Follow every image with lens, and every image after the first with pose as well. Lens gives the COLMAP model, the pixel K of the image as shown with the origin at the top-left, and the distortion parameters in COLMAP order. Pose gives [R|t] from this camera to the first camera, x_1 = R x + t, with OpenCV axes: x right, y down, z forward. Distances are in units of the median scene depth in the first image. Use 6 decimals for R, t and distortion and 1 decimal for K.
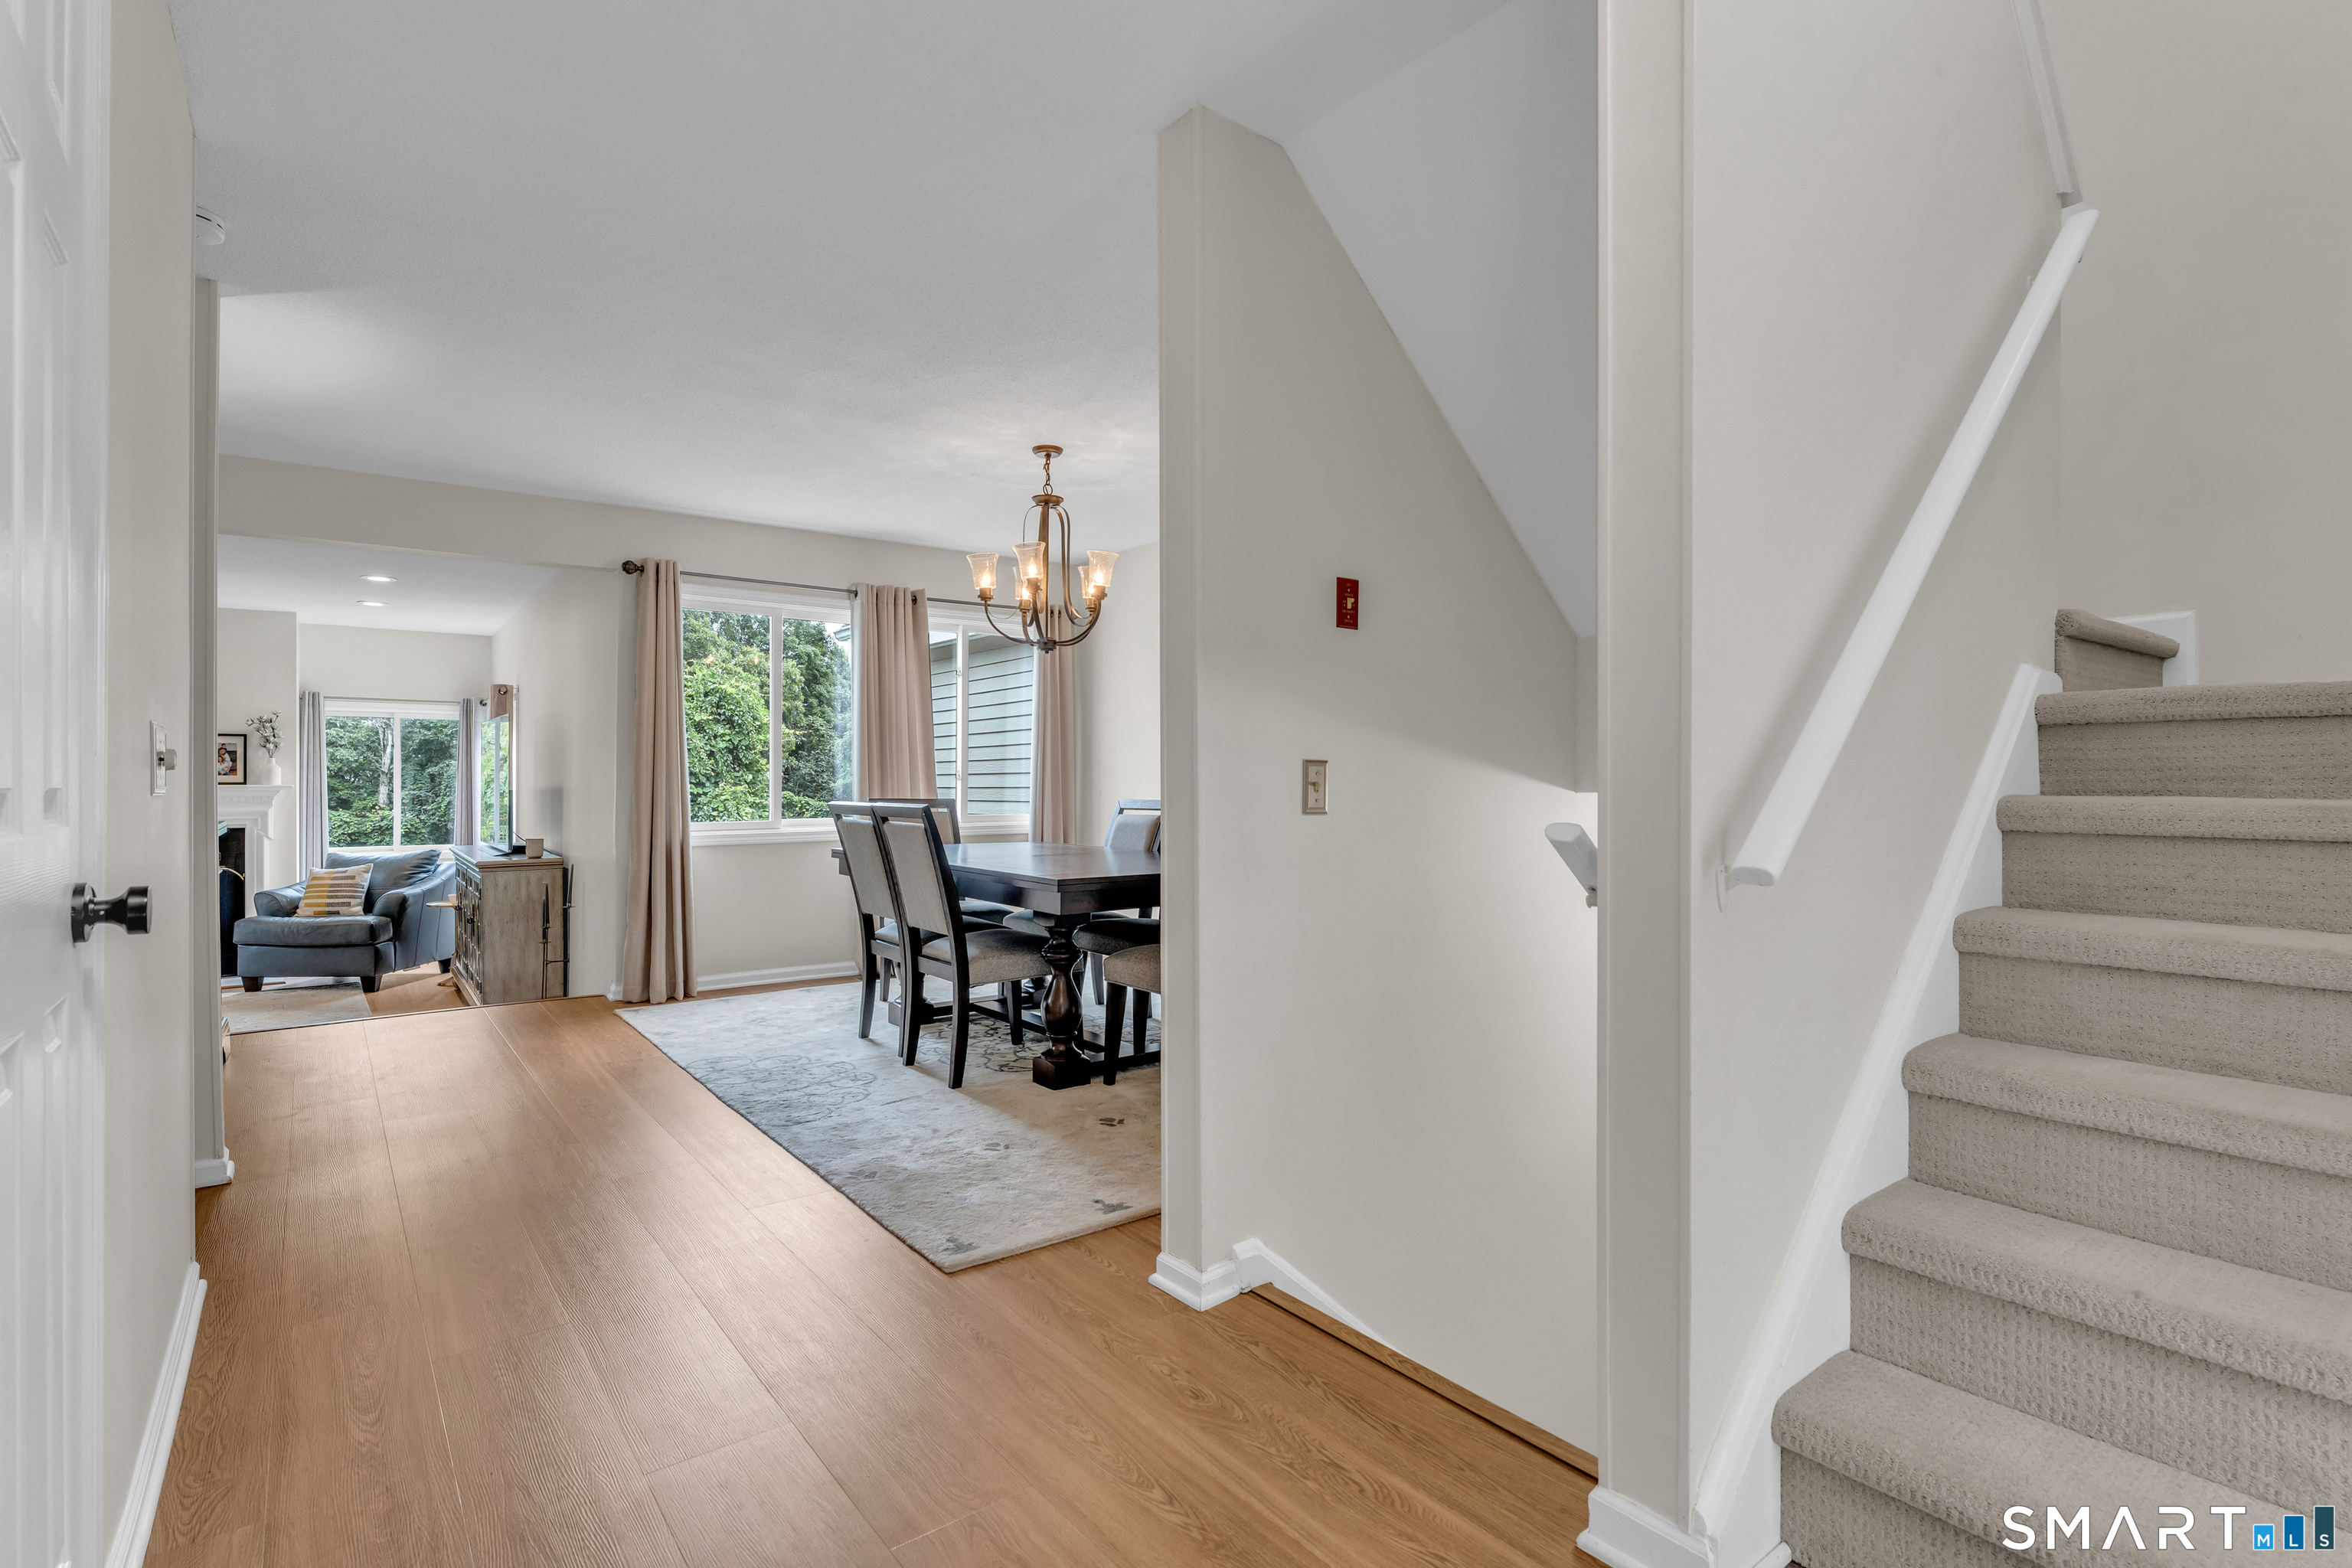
lens RADIAL K [[1136.8, 0, 1174.2], [0, 1136.8, 769.9], [0, 0, 1]] dist [-0.001467, -0.000469]
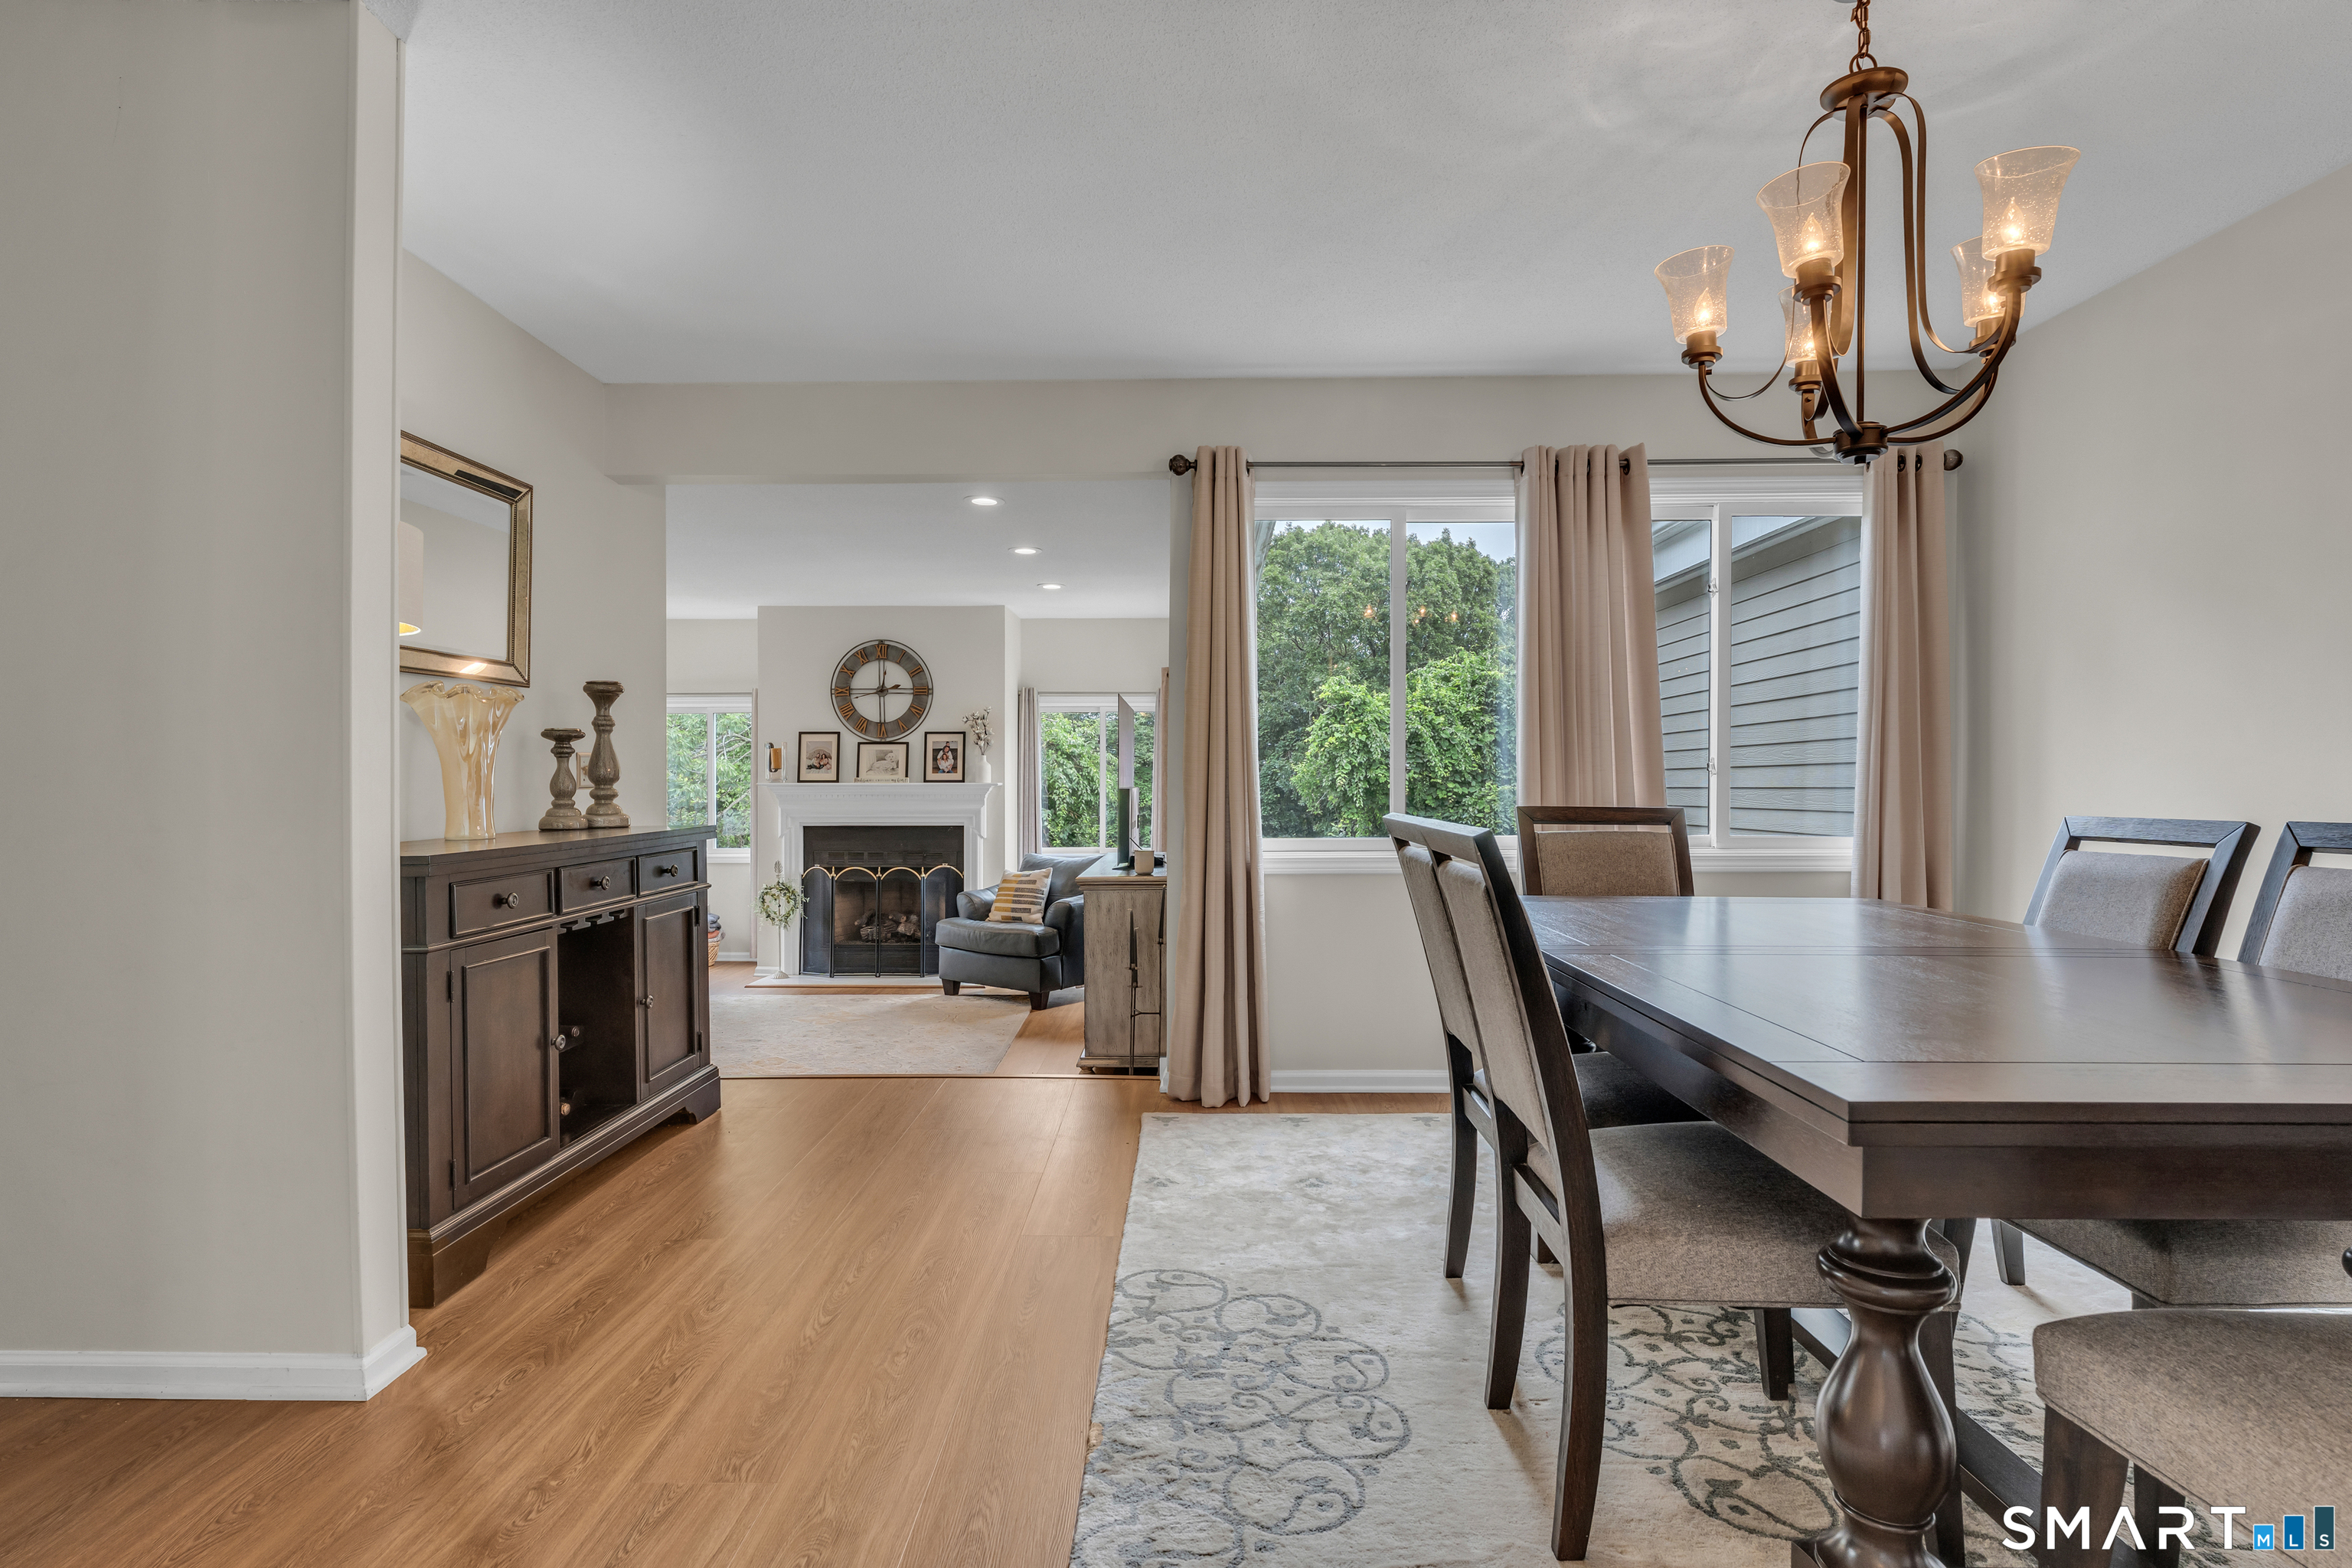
lens RADIAL K [[1201.6, 0, 1176.0], [0, 1201.6, 784.0], [0, 0, 1]] dist [0.003675, 0.000872]
pose [[0.785378, 0.001347, -0.619016, -0.026639], [0.006467, 0.999925, 0.010381, 0.005942], [0.618983, -0.012156, 0.785310, 0.367734]]
